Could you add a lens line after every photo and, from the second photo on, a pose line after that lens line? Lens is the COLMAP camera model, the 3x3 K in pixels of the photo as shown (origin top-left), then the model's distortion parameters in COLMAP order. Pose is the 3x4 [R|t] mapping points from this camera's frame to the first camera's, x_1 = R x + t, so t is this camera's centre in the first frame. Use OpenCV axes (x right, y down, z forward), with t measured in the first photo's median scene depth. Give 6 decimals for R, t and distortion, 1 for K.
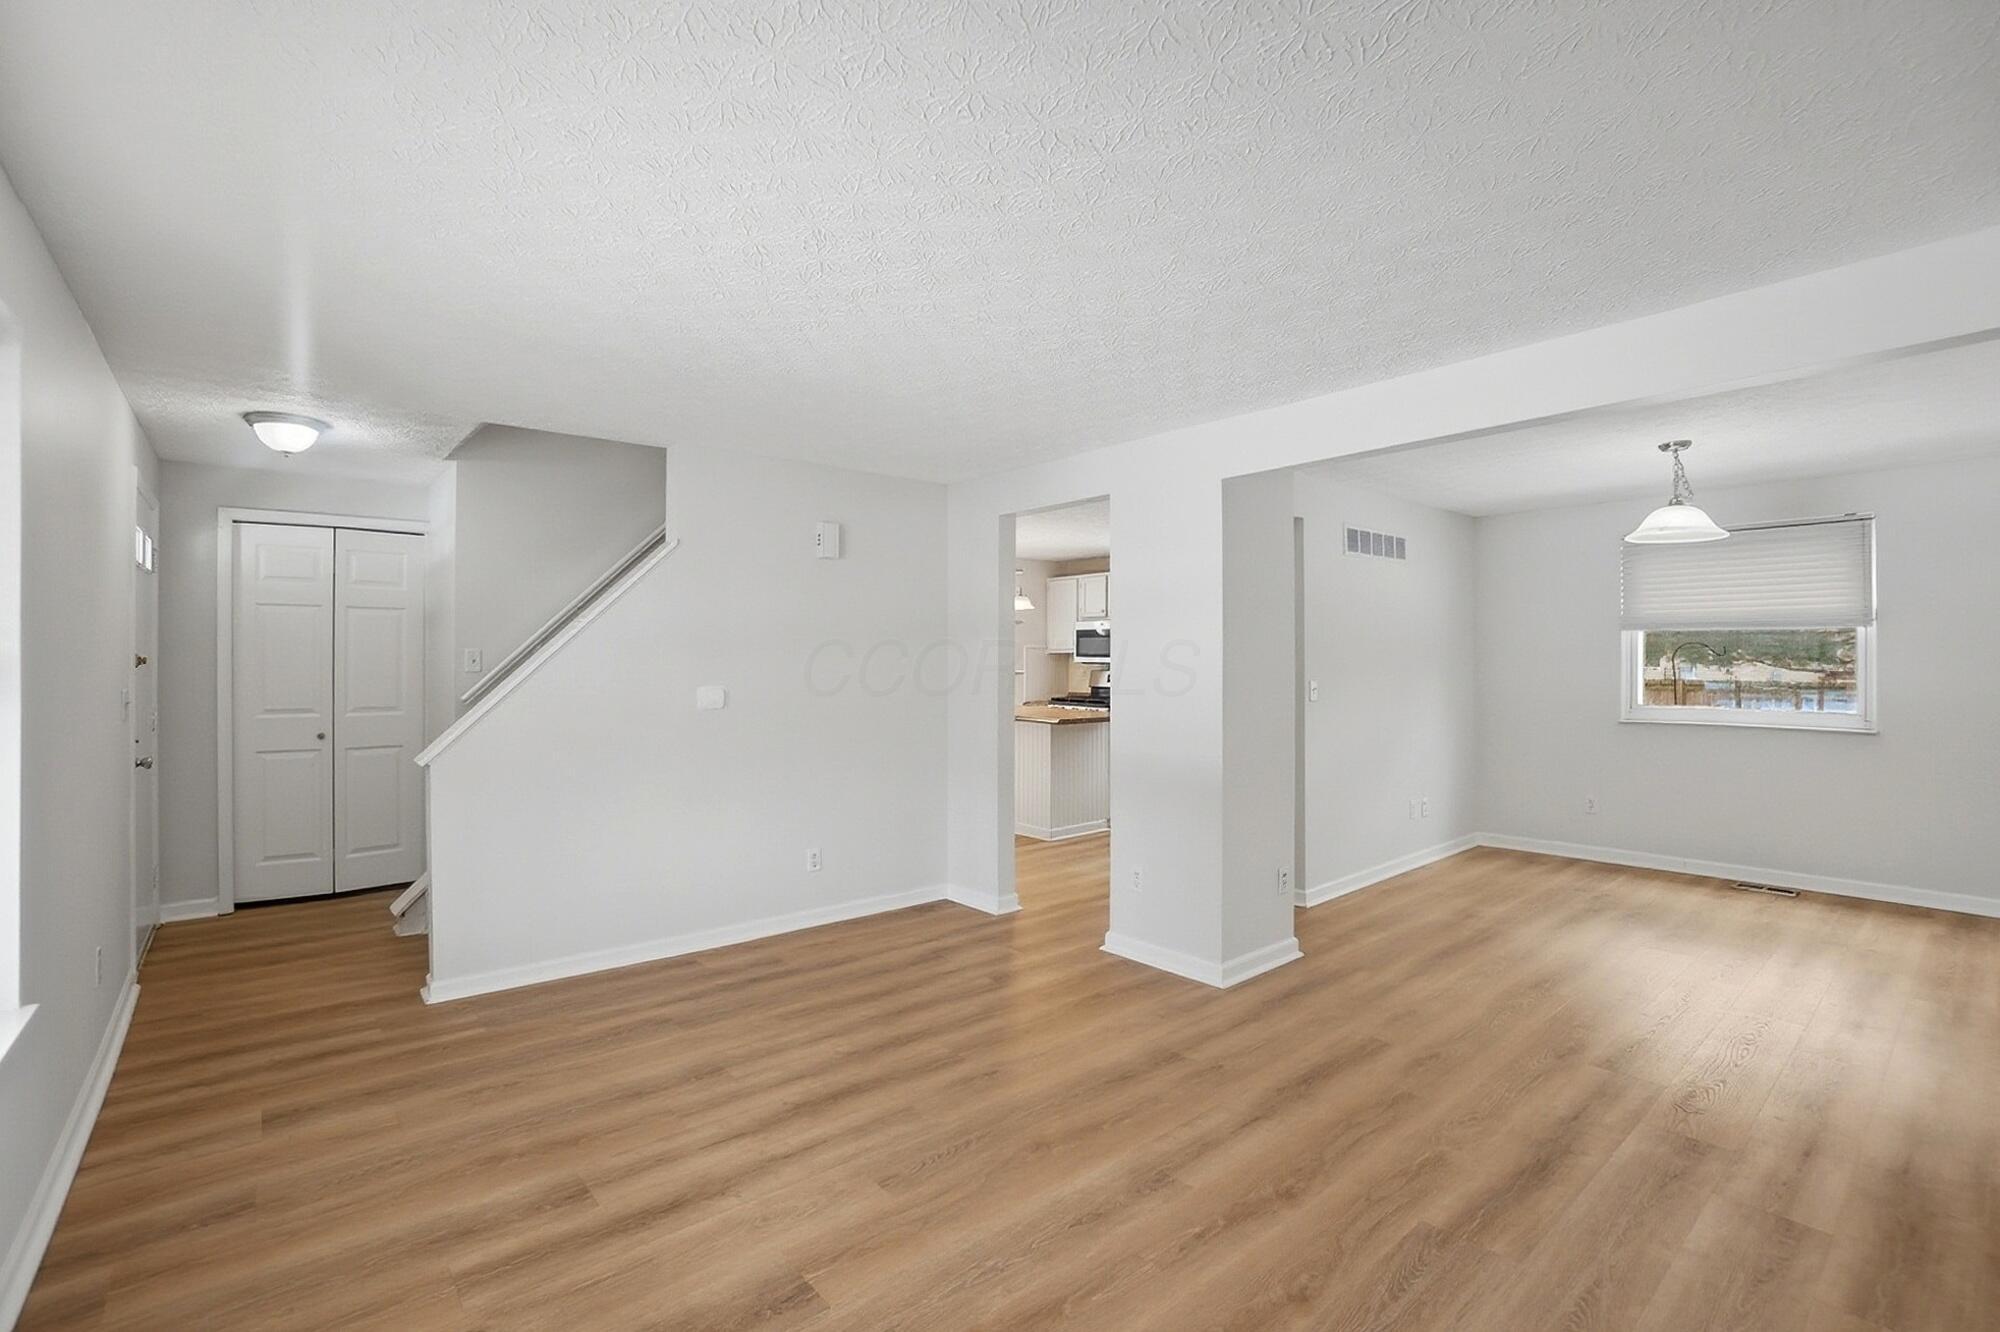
lens RADIAL K [[904.2, 0, 978.6], [0, 904.2, 662.1], [0, 0, 1]] dist [-0.072637, 0.025804]
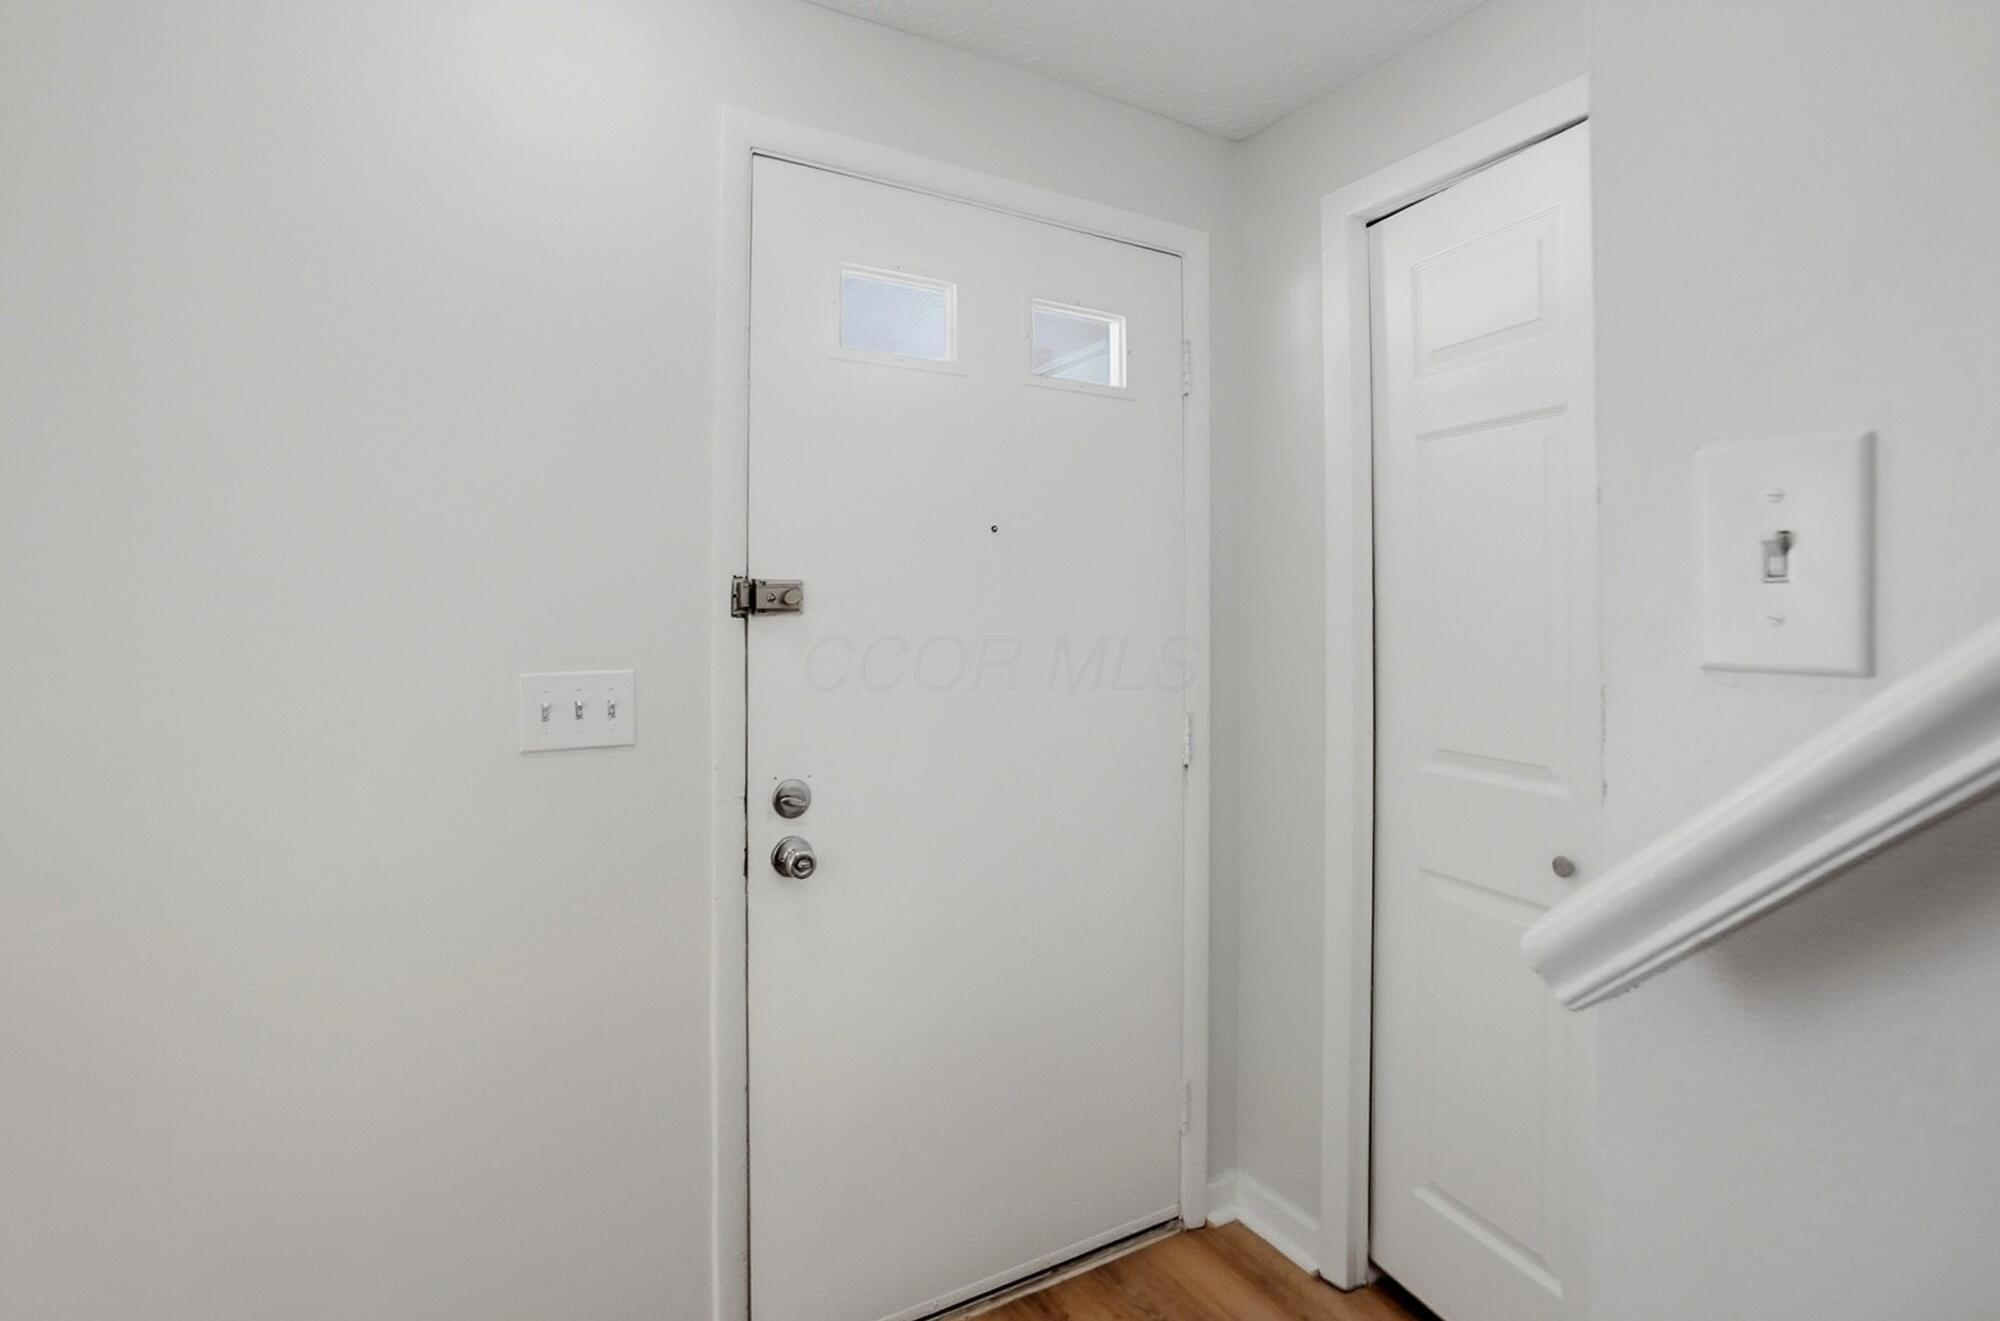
lens RADIAL K [[911.1, 0, 1011.9], [0, 911.1, 632.4], [0, 0, 1]] dist [-0.042143, 0.000684]
pose [[-0.207282, -0.000206, -0.978281, -0.404881], [-0.002552, 0.999997, 0.000330, 0.008724], [0.978278, 0.002565, -0.207281, 0.825016]]
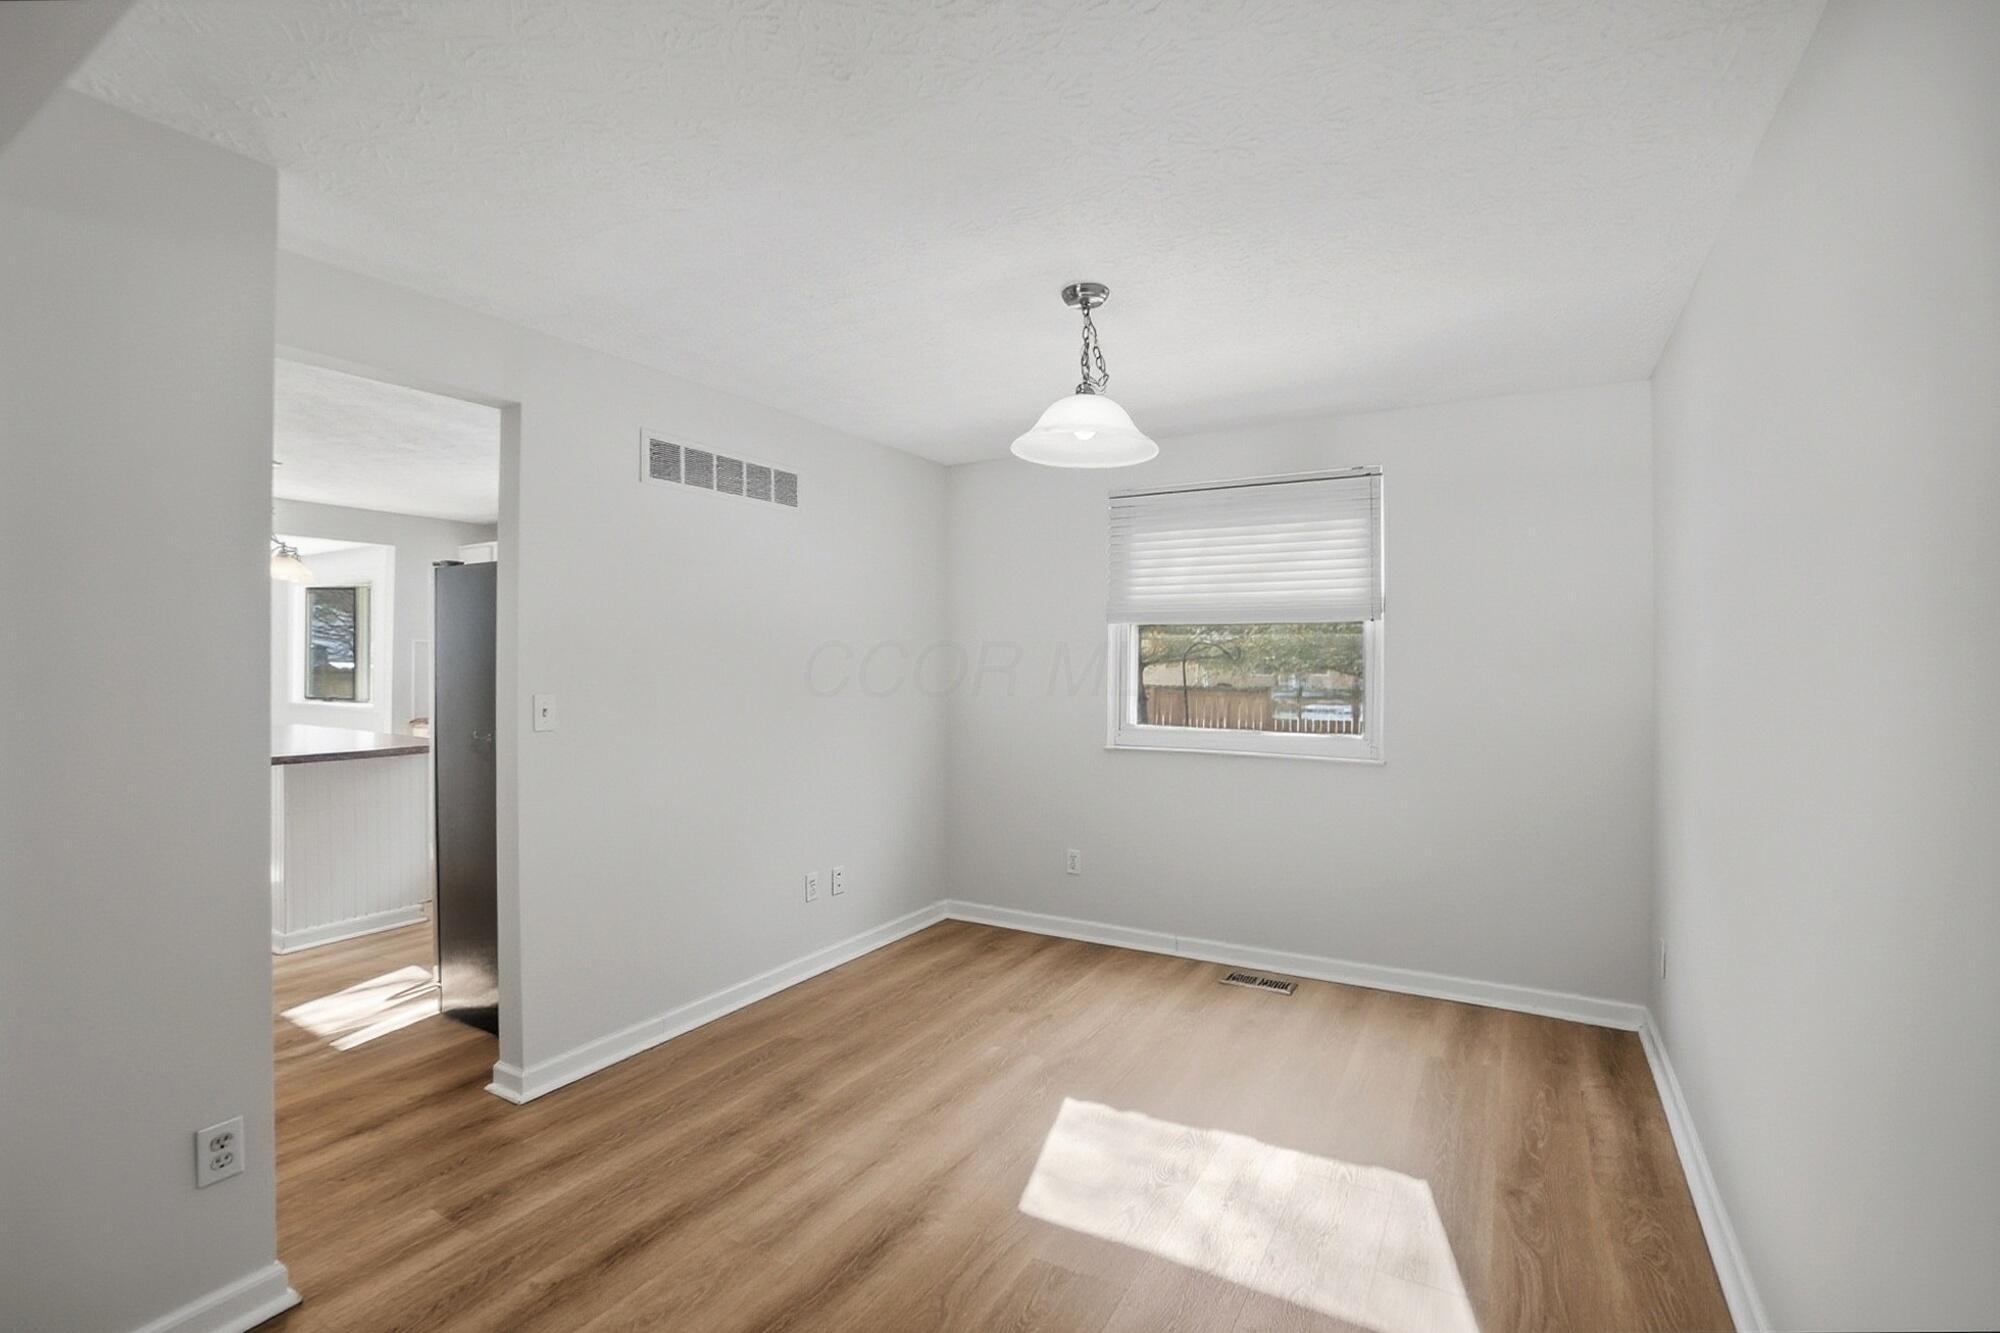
lens RADIAL K [[891.3, 0, 990.3], [0, 891.3, 662.5], [0, 0, 1]] dist [-0.067107, 0.023928]
pose [[0.942269, 0.006897, 0.334785, 0.431864], [-0.005436, 0.999971, -0.005303, 0.001803], [-0.334812, 0.003177, 0.942280, 0.367627]]
